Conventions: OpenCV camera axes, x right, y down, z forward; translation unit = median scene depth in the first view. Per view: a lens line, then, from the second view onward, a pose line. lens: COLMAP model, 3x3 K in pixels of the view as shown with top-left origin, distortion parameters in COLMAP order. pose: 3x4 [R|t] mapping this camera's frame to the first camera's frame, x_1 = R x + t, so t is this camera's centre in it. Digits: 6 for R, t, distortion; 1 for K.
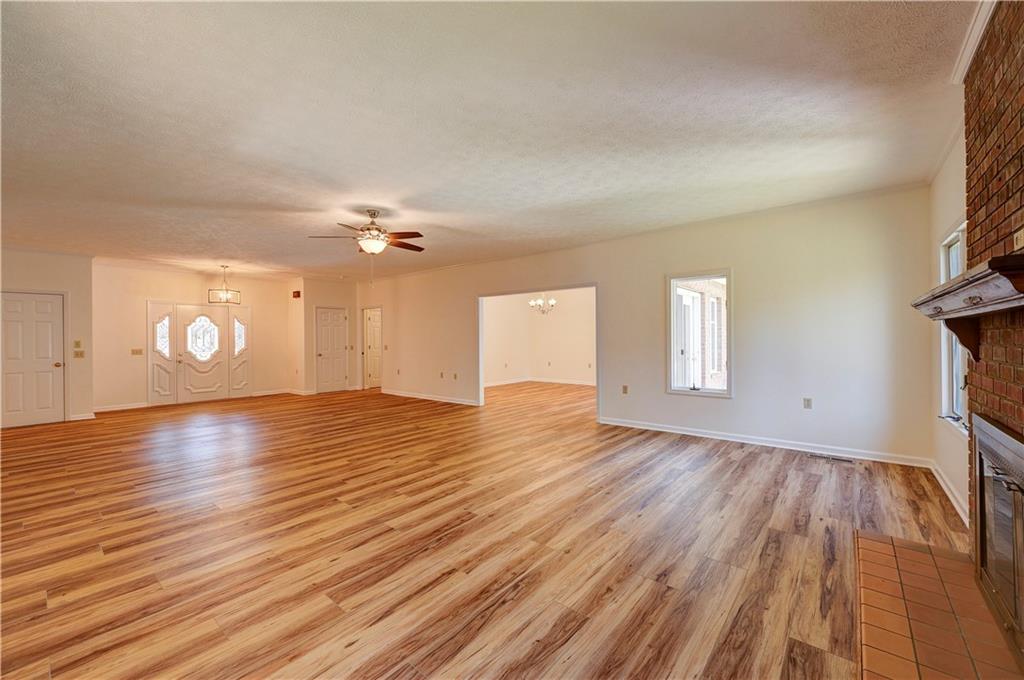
lens RADIAL K [[401.4, 0, 514.1], [0, 401.4, 338.6], [0, 0, 1]] dist [0.001646, -0.000282]
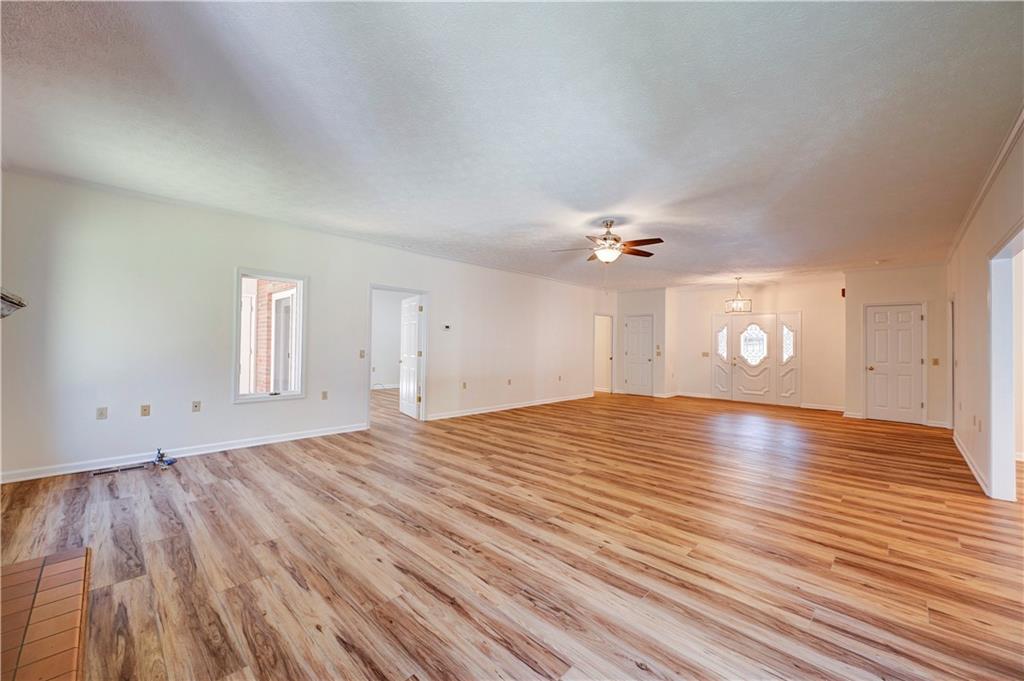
lens RADIAL K [[401.4, 0, 514.1], [0, 401.4, 337.7], [0, 0, 1]] dist [0.001646, -0.000282]
pose [[-0.071218, -0.008594, -0.997424, 0.801040], [-0.013724, 0.999877, -0.007635, -0.005139], [0.997366, 0.013145, -0.071327, 0.956112]]
